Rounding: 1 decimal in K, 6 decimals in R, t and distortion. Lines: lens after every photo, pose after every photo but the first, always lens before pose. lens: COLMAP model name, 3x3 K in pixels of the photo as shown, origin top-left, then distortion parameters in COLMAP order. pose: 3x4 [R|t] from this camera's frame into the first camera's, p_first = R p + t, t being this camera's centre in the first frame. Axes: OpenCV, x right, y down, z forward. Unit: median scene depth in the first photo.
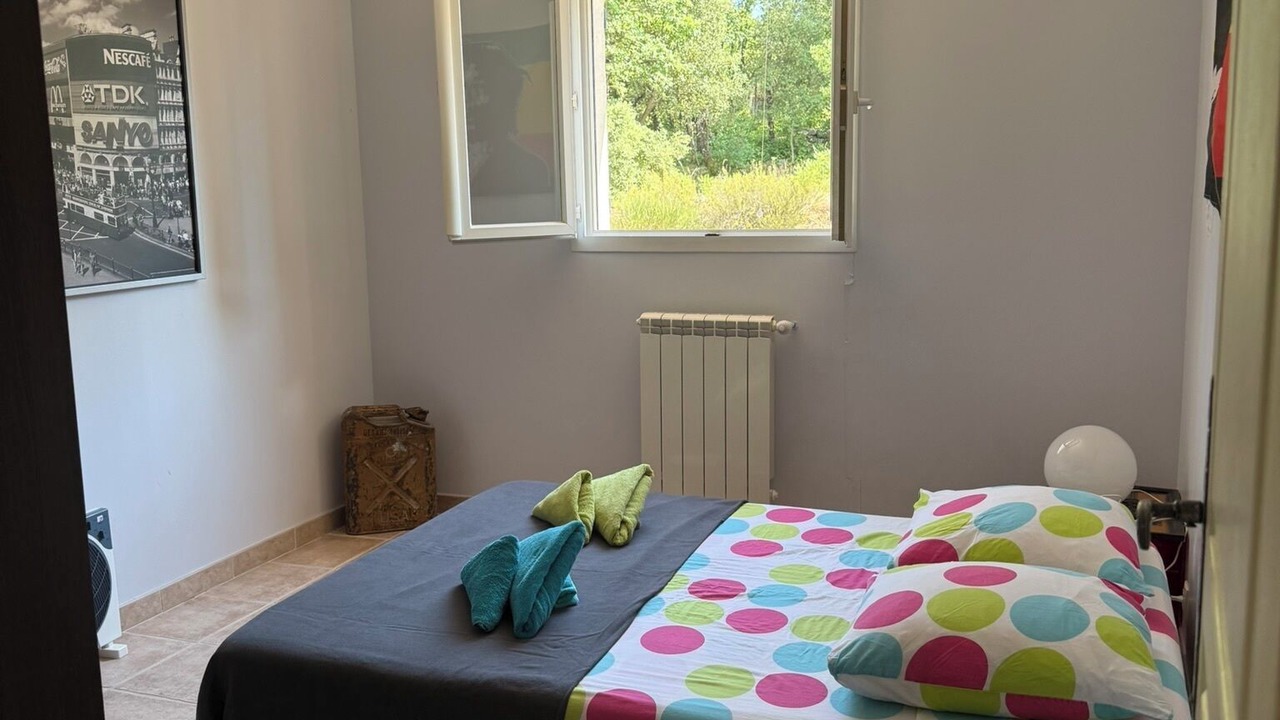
lens RADIAL K [[1168.0, 0, 646.3], [0, 1168.0, 358.7], [0, 0, 1]] dist [0.126574, -0.281326]
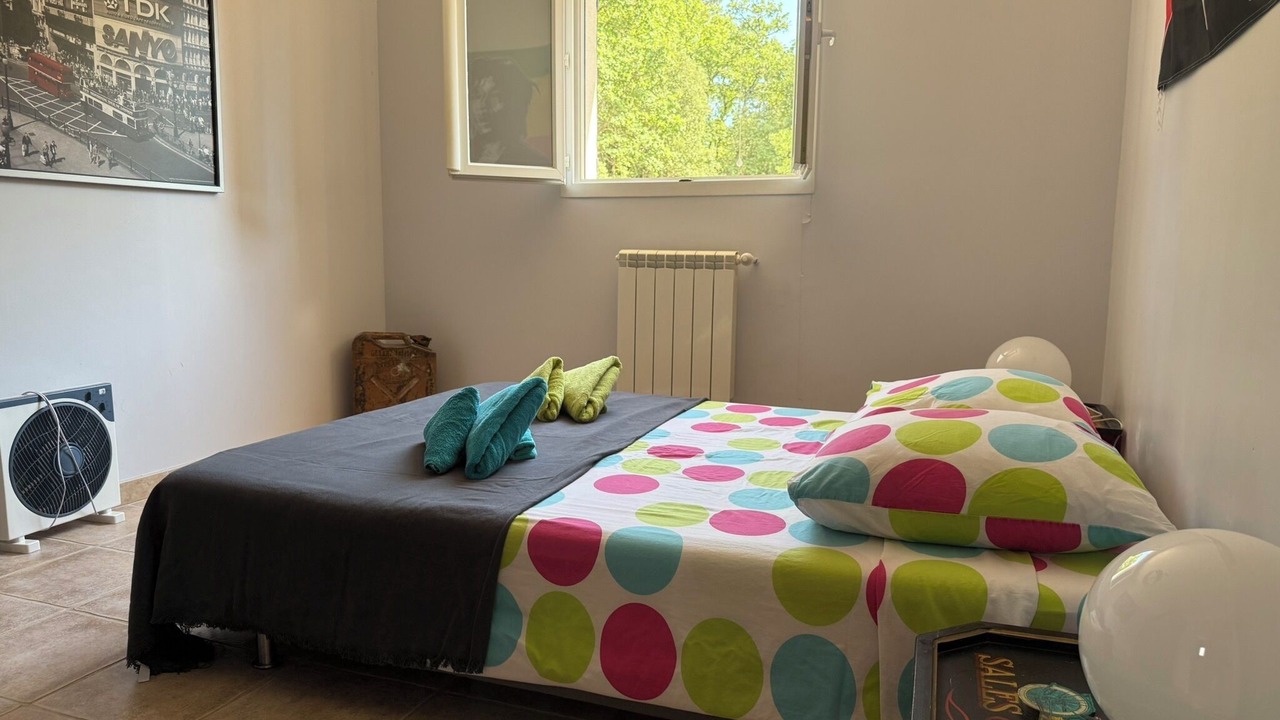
lens RADIAL K [[897.6, 0, 640.0], [0, 897.6, 360.0], [0, 0, 1]] dist [0.062875, -0.095059]
pose [[0.999498, 0.031545, 0.002896, 0.019739], [-0.031476, 0.999275, -0.021418, 0.106706], [-0.003570, 0.021316, 0.999766, 0.176673]]
